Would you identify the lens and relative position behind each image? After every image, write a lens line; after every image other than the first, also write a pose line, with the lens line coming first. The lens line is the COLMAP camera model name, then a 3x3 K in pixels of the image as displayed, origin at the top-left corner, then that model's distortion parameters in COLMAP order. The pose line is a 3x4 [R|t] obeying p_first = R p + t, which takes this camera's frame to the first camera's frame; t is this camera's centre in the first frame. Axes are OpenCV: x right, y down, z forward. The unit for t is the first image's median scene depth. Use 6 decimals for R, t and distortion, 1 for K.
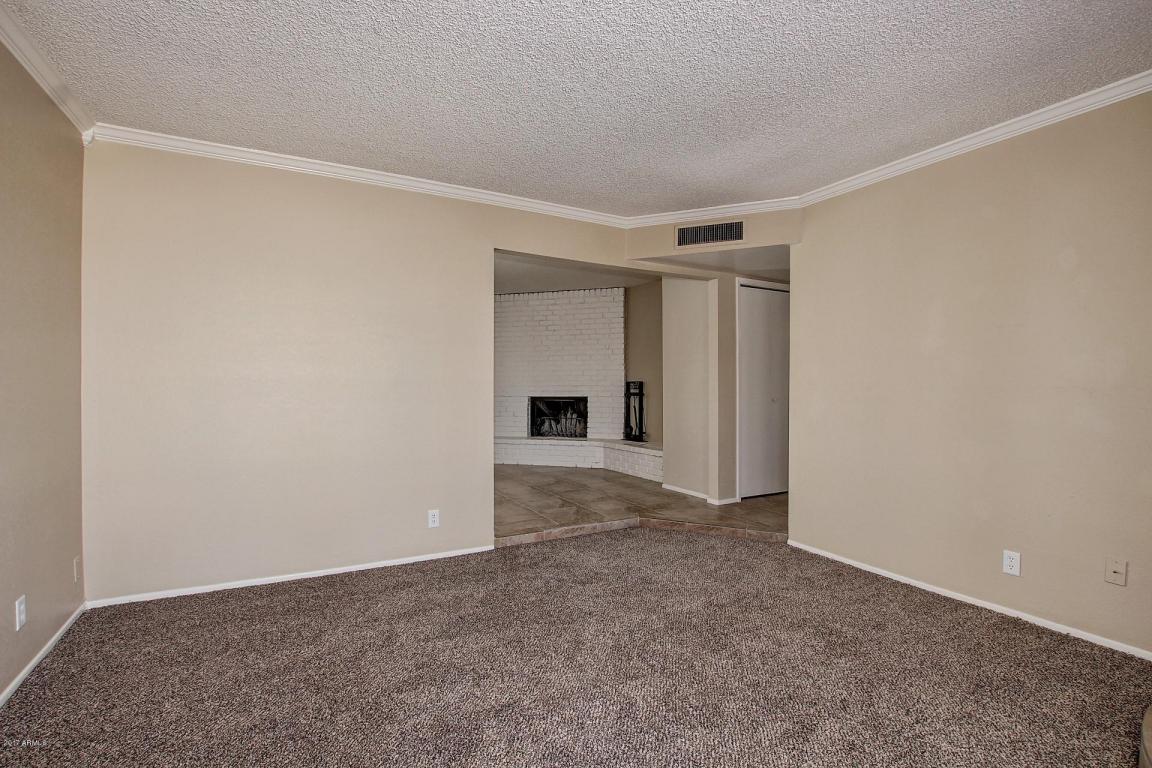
lens RADIAL K [[533.8, 0, 577.2], [0, 533.8, 379.4], [0, 0, 1]] dist [-0.036581, 0.006182]
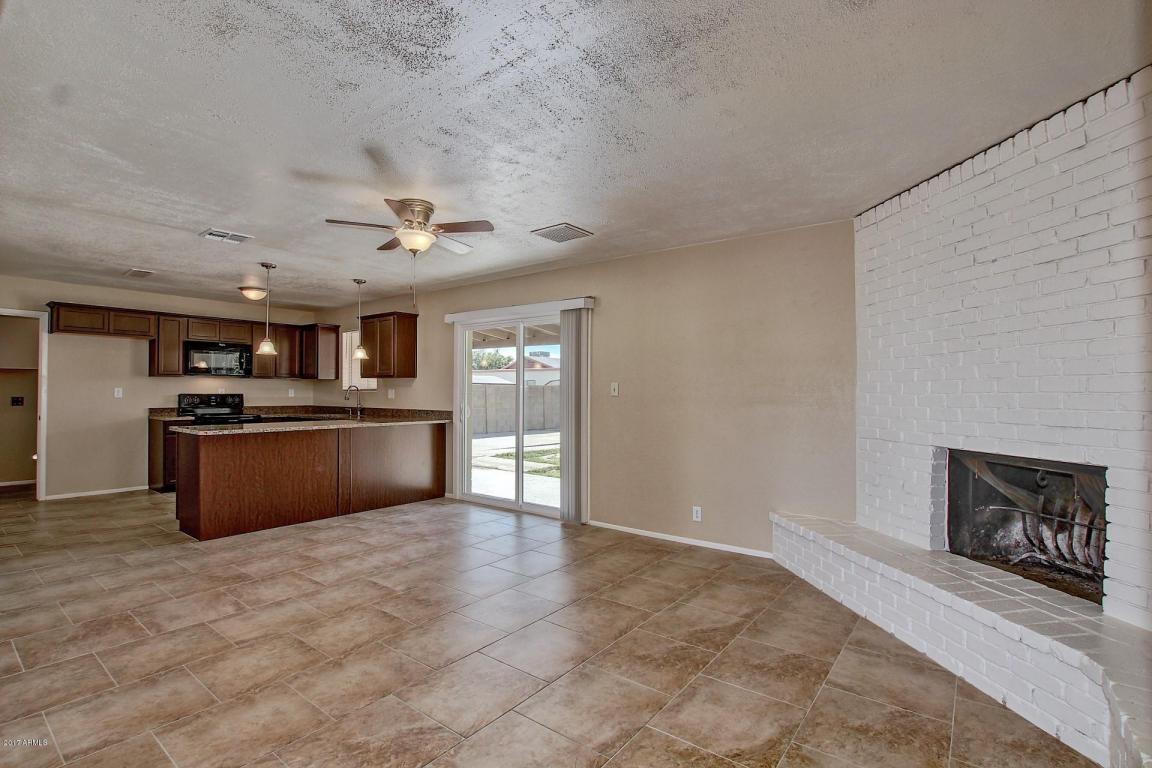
lens RADIAL K [[533.8, 0, 586.0], [0, 533.8, 384.6], [0, 0, 1]] dist [-0.036581, 0.006182]
pose [[0.412346, -0.014671, -0.910909, 0.158105], [0.007581, 0.999891, -0.012673, -0.010323], [0.910996, -0.001680, 0.412413, 0.646749]]
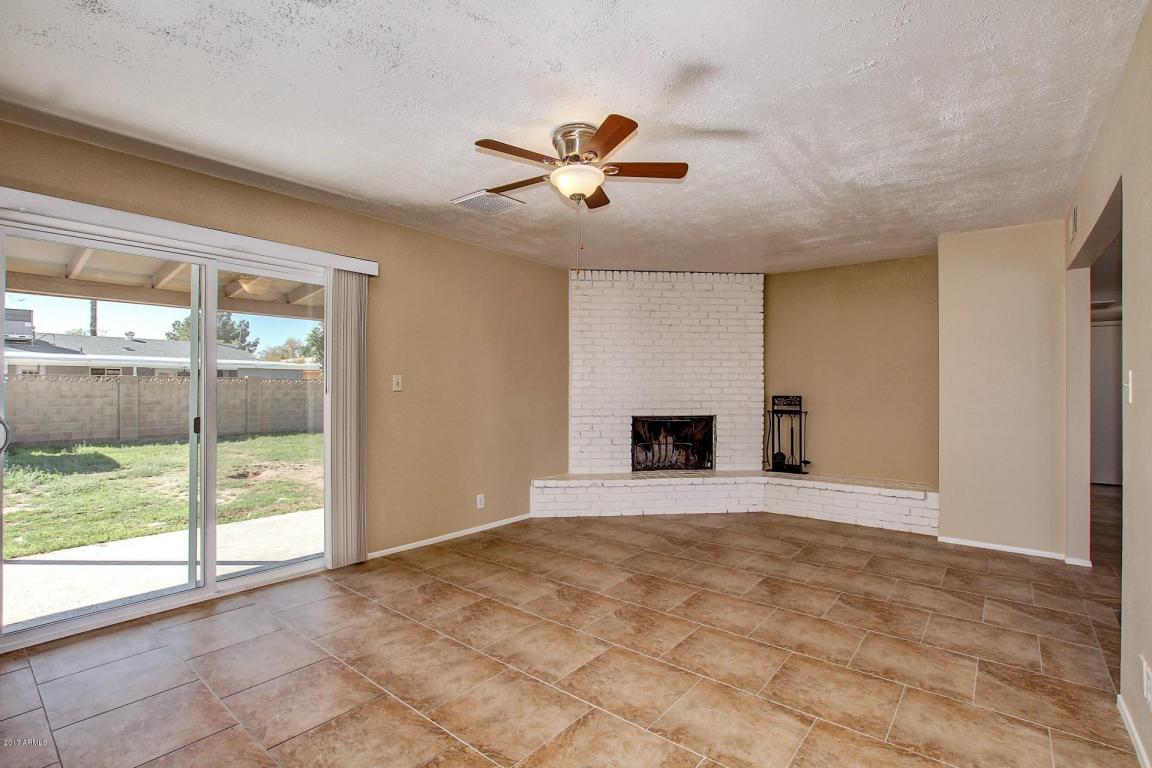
lens RADIAL K [[533.8, 0, 574.3], [0, 533.8, 384.6], [0, 0, 1]] dist [-0.036581, 0.006182]
pose [[0.929251, 0.003142, 0.369437, -0.450954], [-0.005650, 0.999968, 0.005706, -0.014889], [-0.369407, -0.007390, 0.929238, 0.384673]]
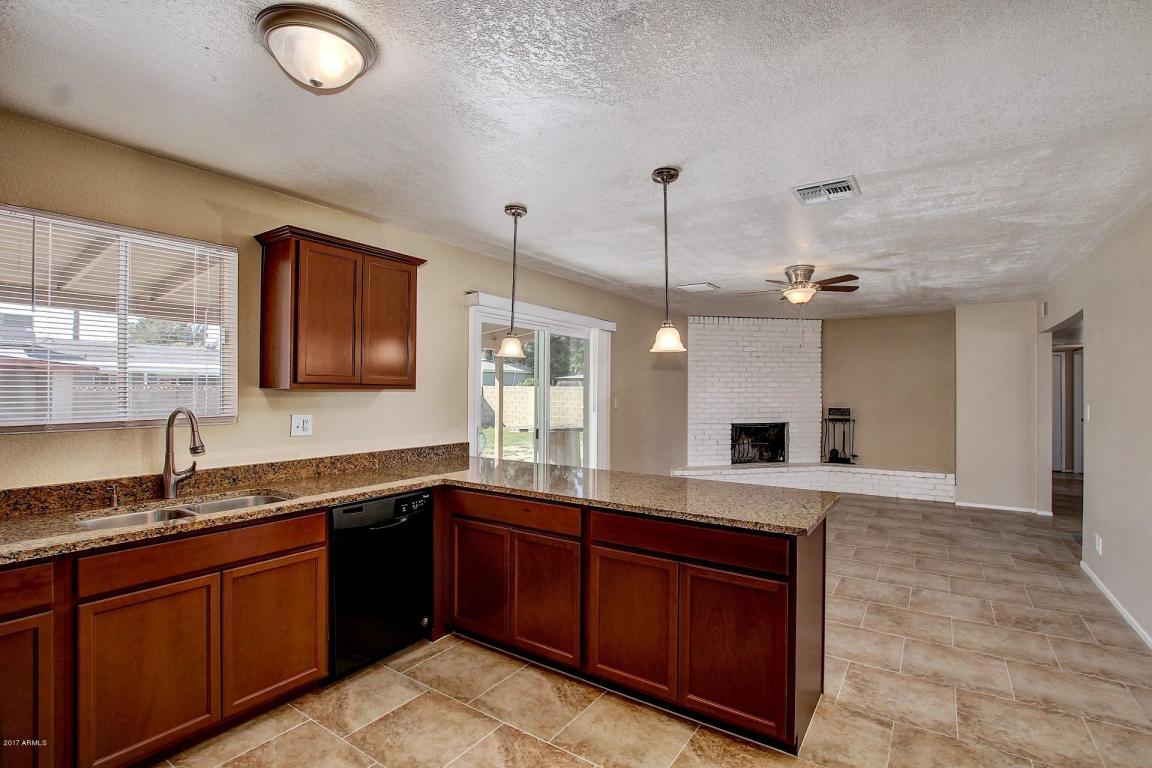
lens RADIAL K [[533.8, 0, 573.8], [0, 533.8, 385.3], [0, 0, 1]] dist [-0.036581, 0.006182]
pose [[0.893605, 0.005066, 0.448825, -0.825160], [-0.007016, 0.999972, 0.002681, -0.040526], [-0.448799, -0.005545, 0.893616, 0.276747]]
